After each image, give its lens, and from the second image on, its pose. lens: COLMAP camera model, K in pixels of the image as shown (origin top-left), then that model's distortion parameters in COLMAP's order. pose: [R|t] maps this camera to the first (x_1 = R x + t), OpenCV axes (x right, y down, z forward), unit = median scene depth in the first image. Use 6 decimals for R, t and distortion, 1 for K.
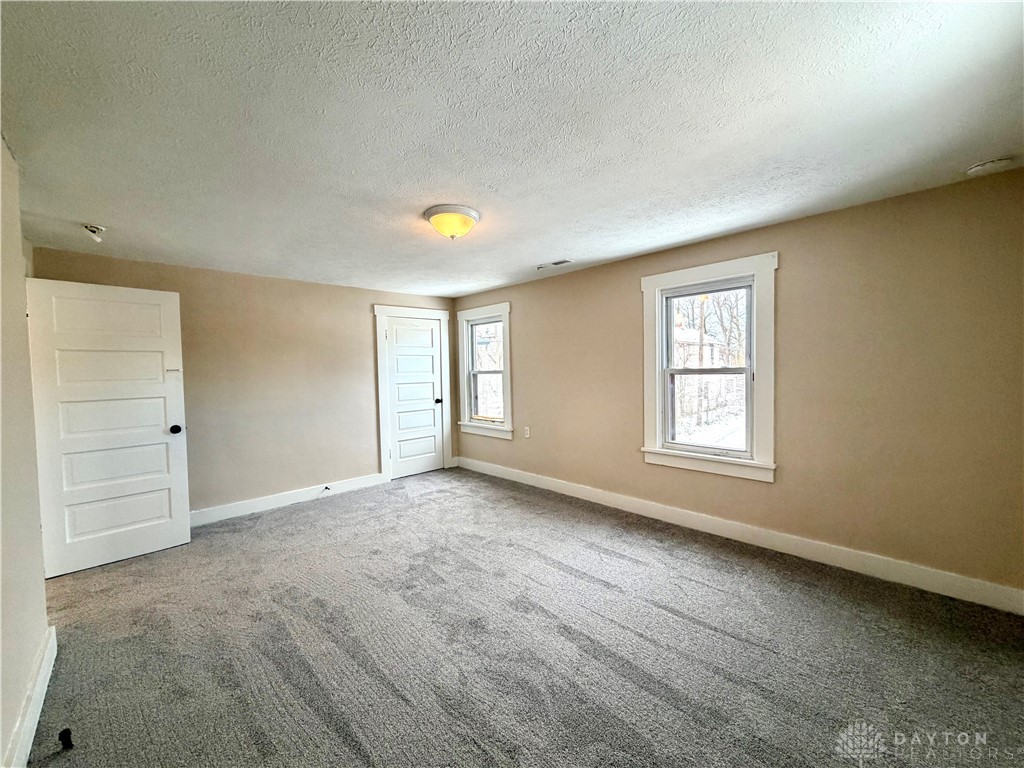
lens RADIAL K [[408.2, 0, 512.0], [0, 408.2, 384.0], [0, 0, 1]] dist [0.000077, -0.000050]
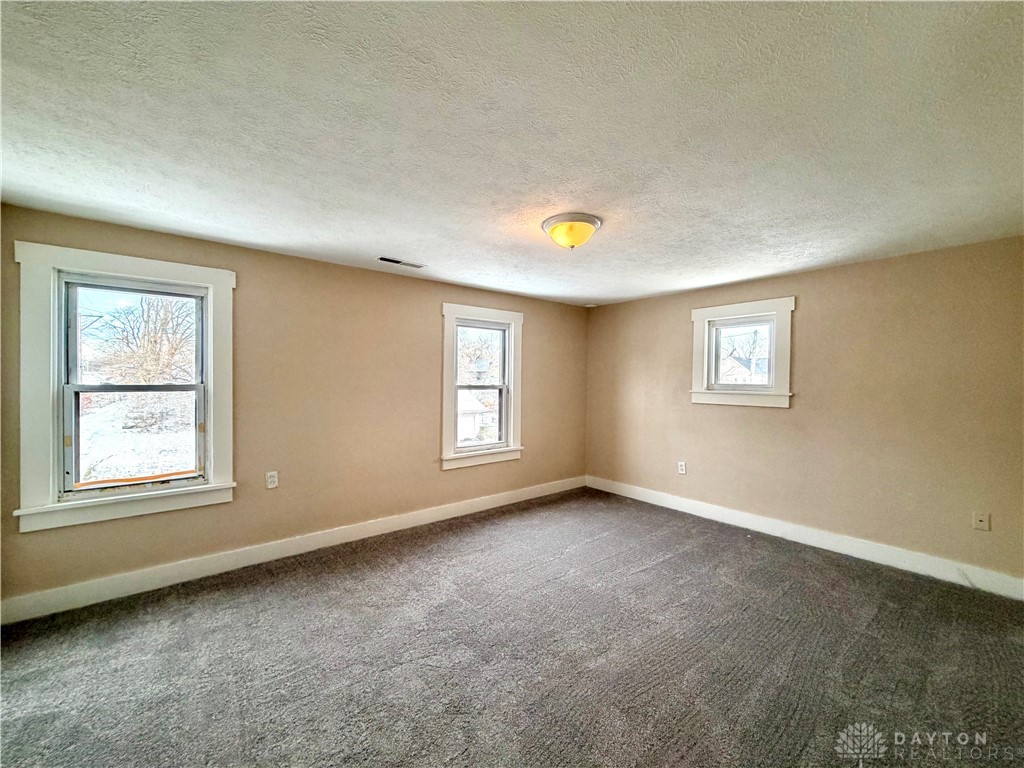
lens RADIAL K [[406.6, 0, 484.8], [0, 406.6, 380.4], [0, 0, 1]] dist [-0.001064, -0.000082]
pose [[0.119200, 0.019913, 0.992671, -0.481046], [0.031073, 0.999234, -0.023776, -0.013555], [-0.992384, 0.033680, 0.118490, 0.478001]]
